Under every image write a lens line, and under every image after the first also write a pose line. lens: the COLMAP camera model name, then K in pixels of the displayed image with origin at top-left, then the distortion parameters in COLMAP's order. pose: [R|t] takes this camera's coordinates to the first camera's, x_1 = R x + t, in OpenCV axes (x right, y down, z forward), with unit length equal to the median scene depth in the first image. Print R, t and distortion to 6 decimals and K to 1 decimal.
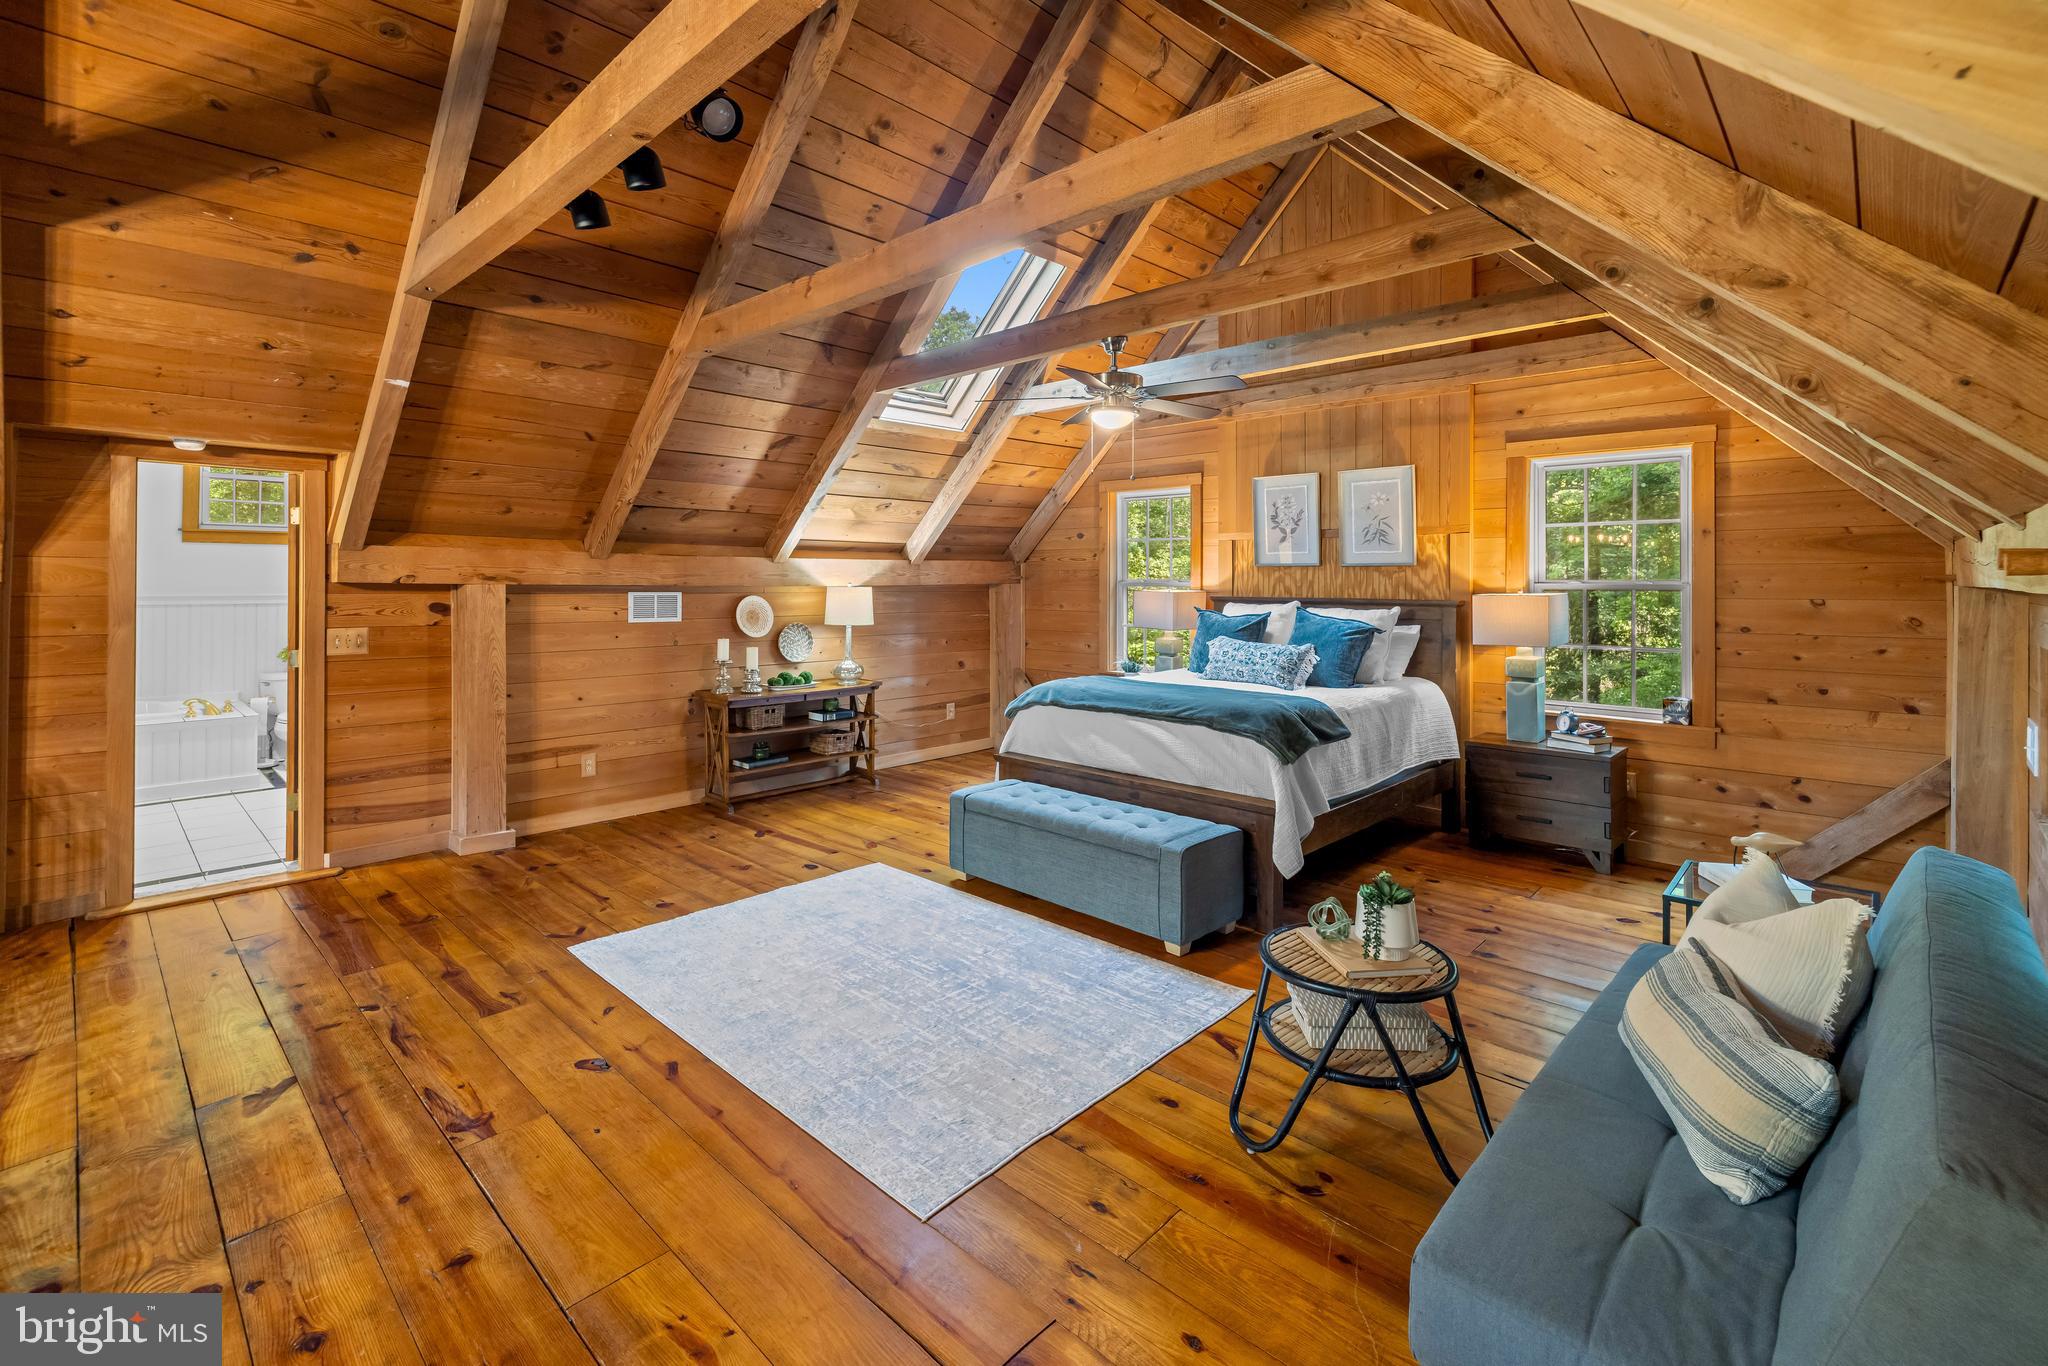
lens RADIAL K [[905.4, 0, 1016.0], [0, 905.4, 612.6], [0, 0, 1]] dist [-0.002257, -0.000045]
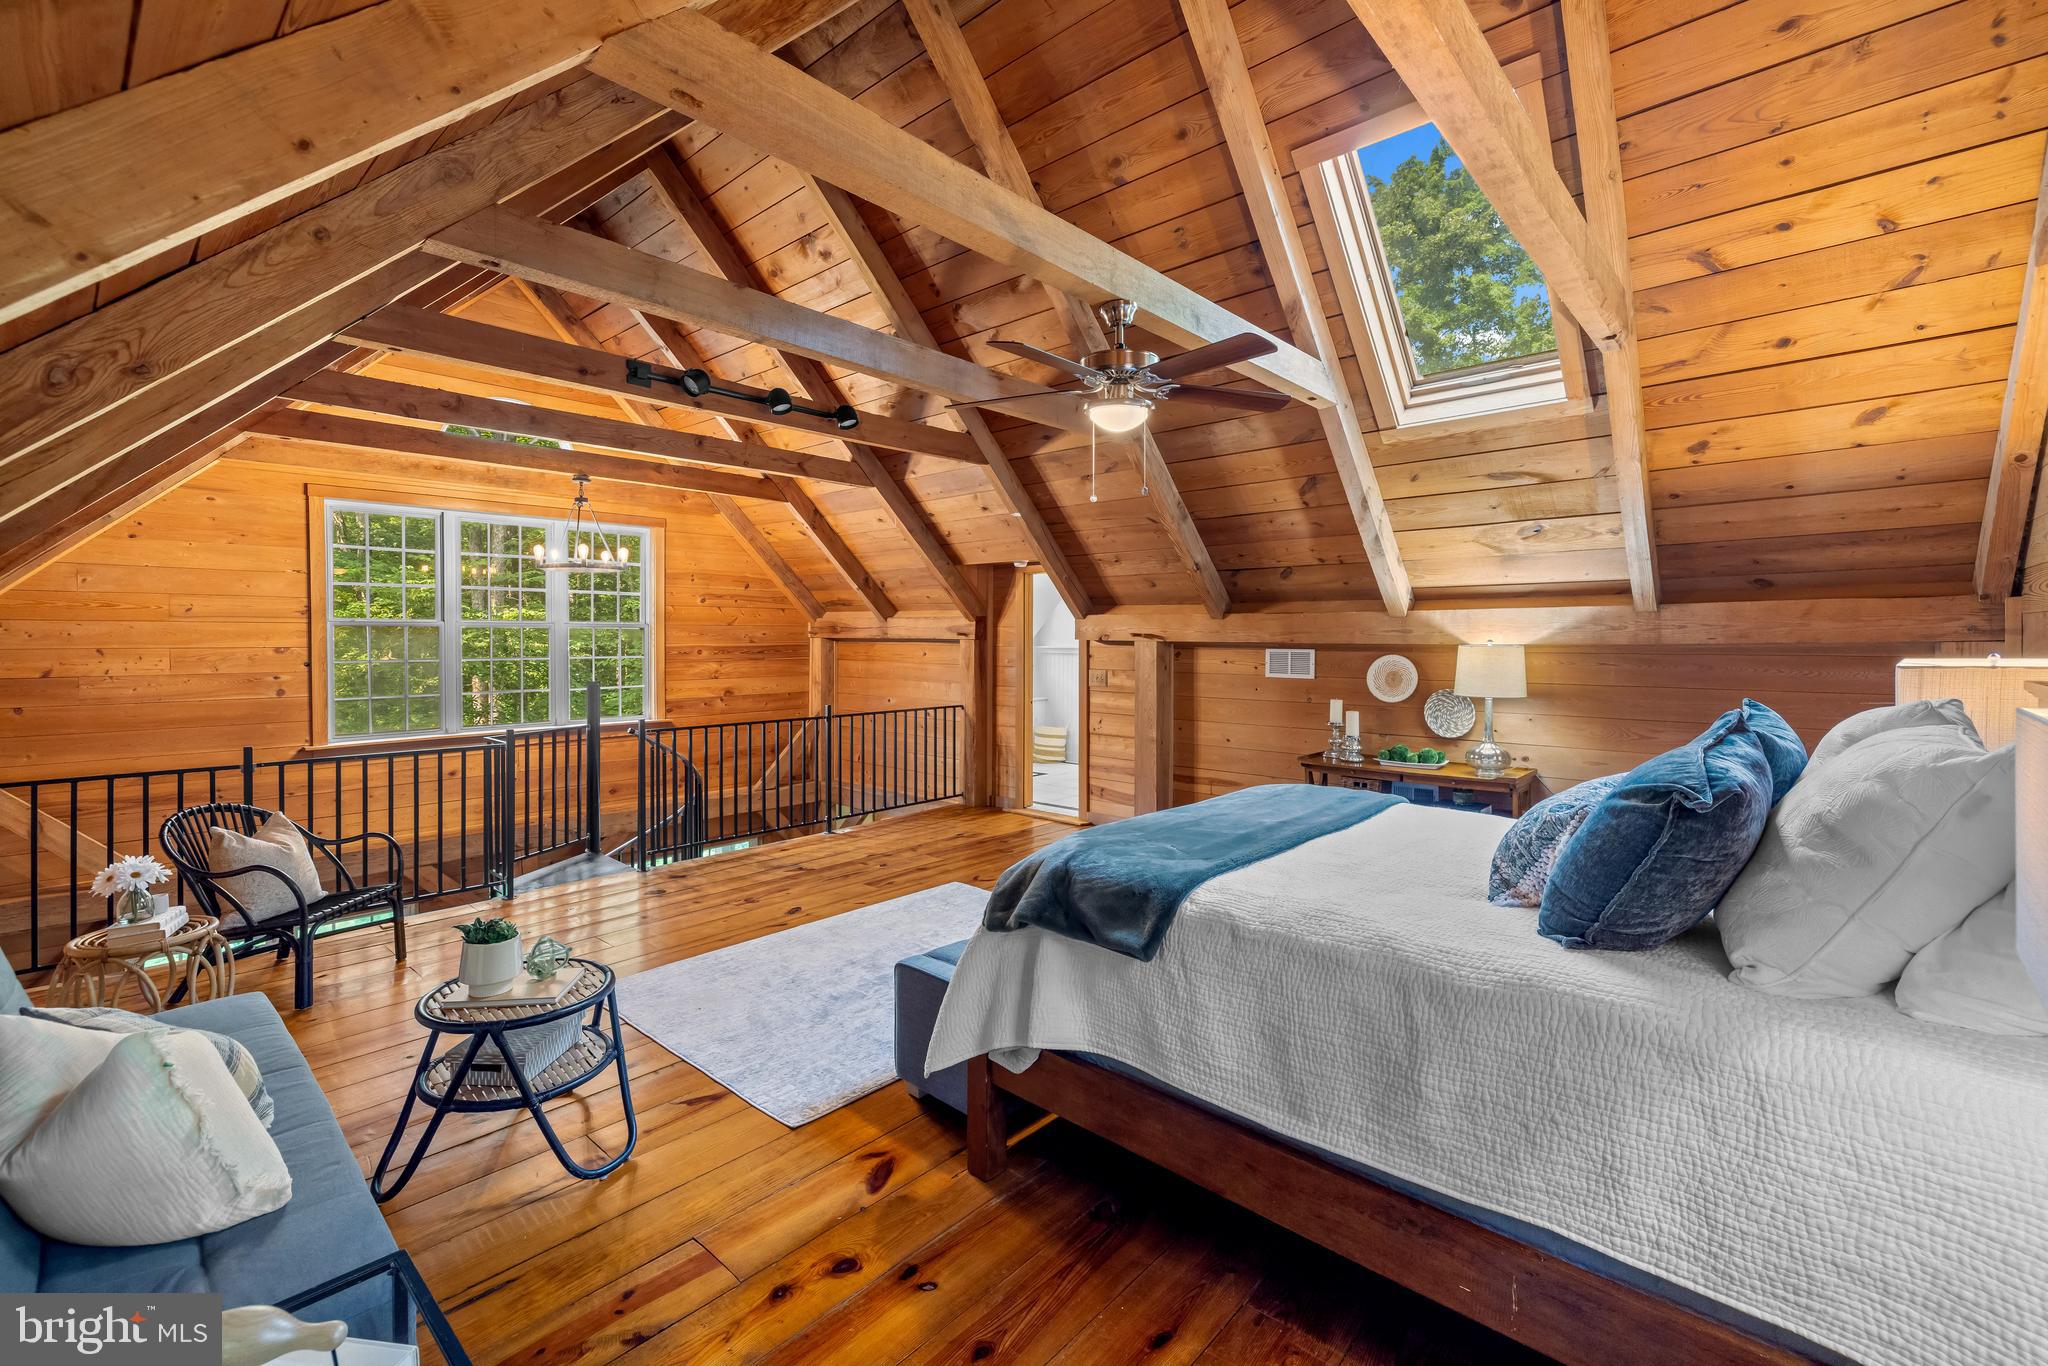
lens RADIAL K [[883.5, 0, 1012.0], [0, 883.5, 662.3], [0, 0, 1]] dist [-0.000953, -0.000011]
pose [[0.021366, 0.017124, -0.999625, 0.613415], [-0.040333, 0.999054, 0.016252, -0.011530], [0.998958, 0.039970, 0.022037, 0.675053]]
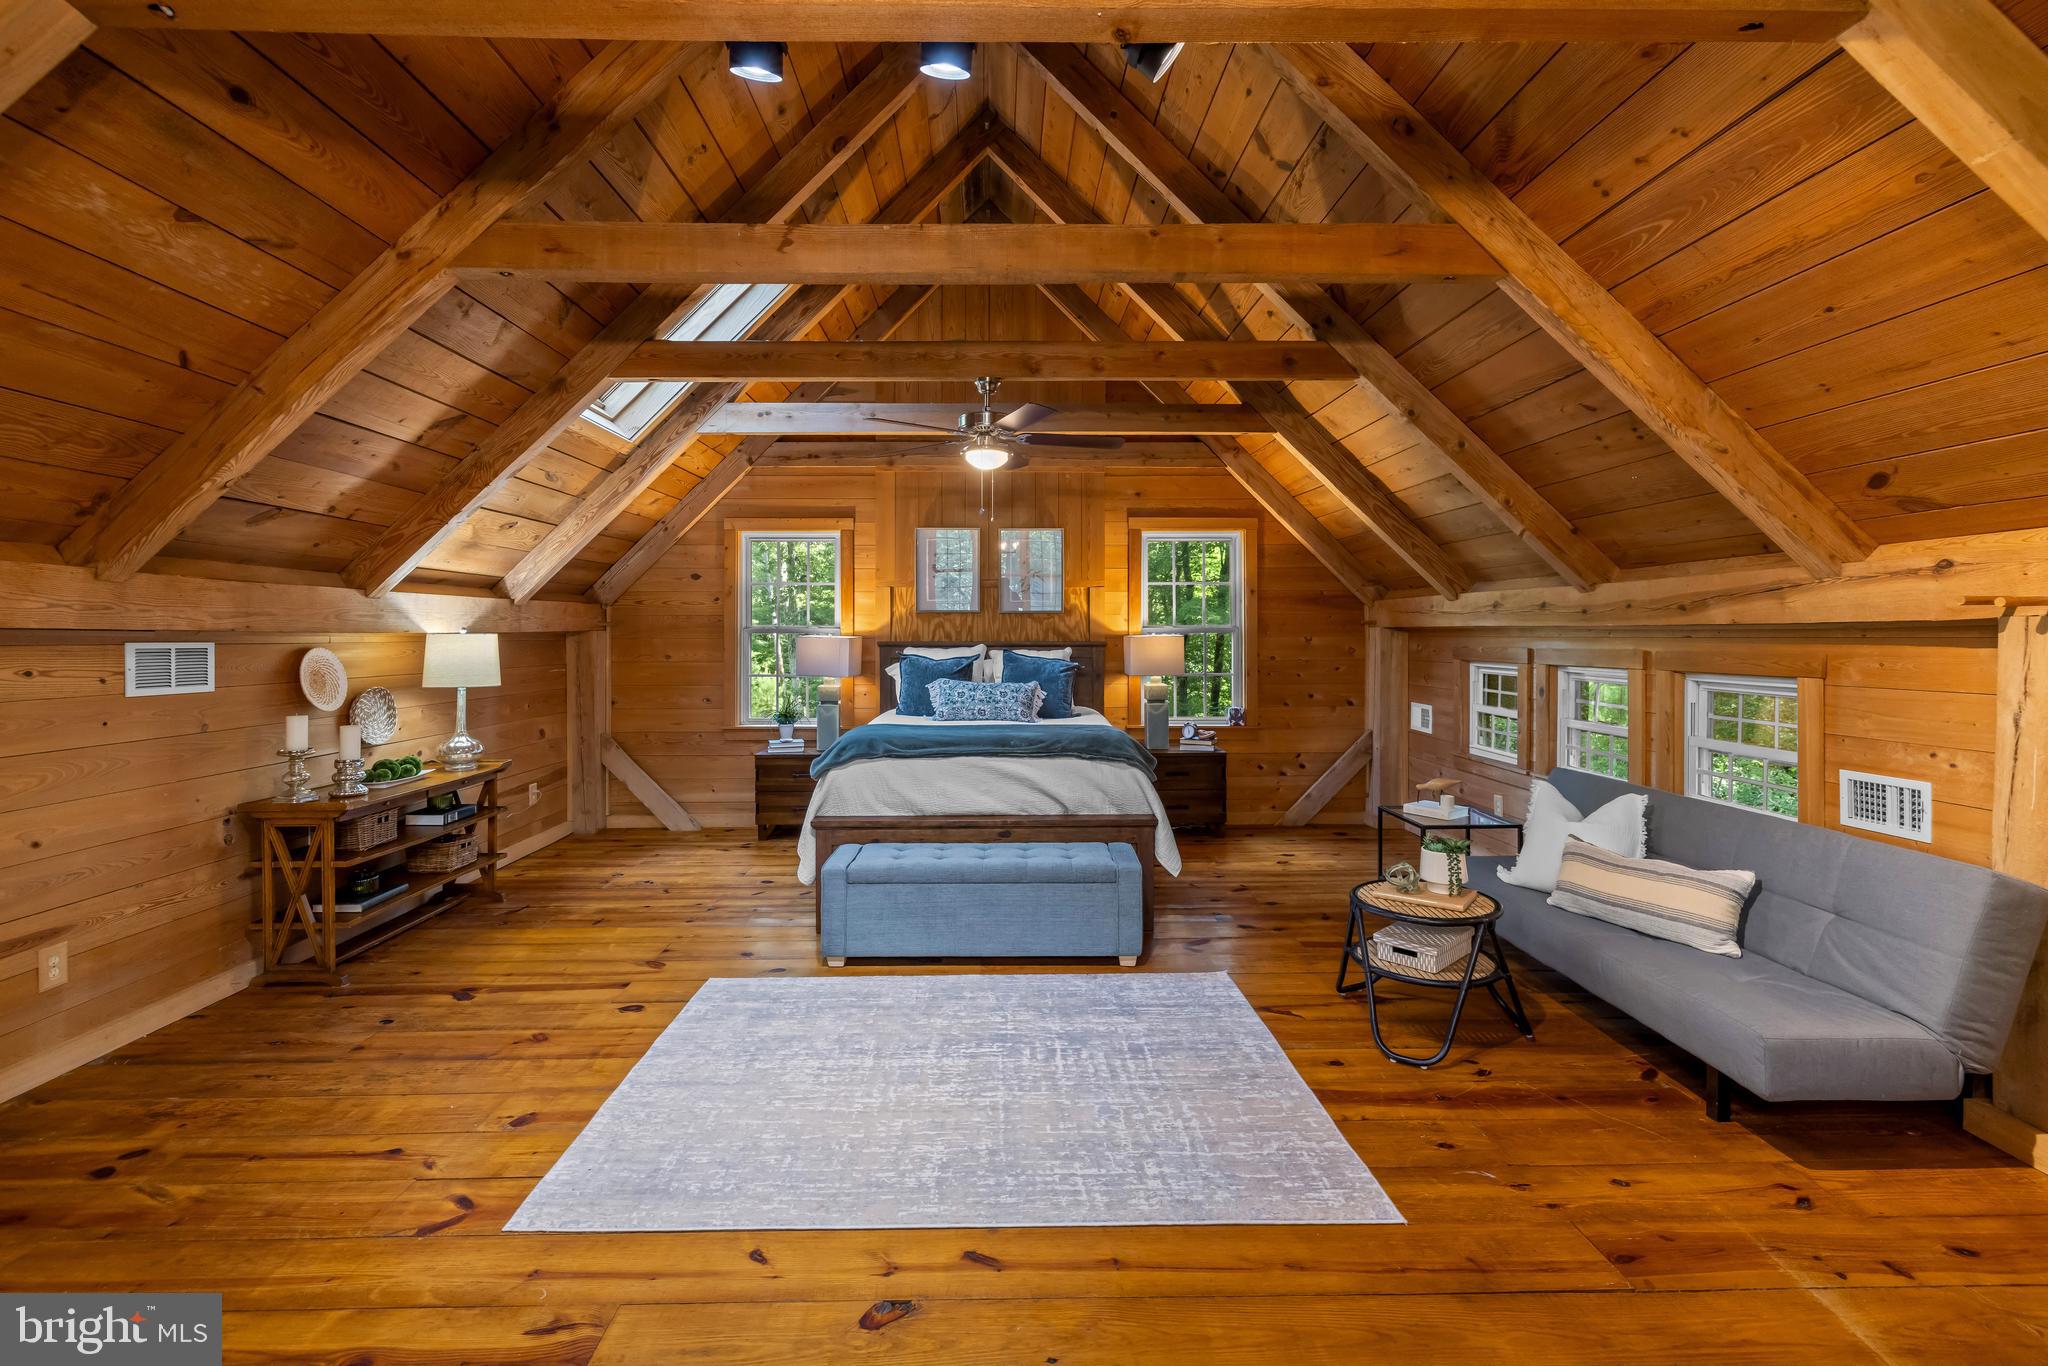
lens RADIAL K [[883.5, 0, 1012.0], [0, 883.5, 662.3], [0, 0, 1]] dist [-0.000953, -0.000011]
pose [[0.707508, -0.027053, 0.706187, -0.425276], [0.029325, 0.999530, 0.008911, 0.000722], [-0.706097, 0.014404, 0.707969, 0.222242]]
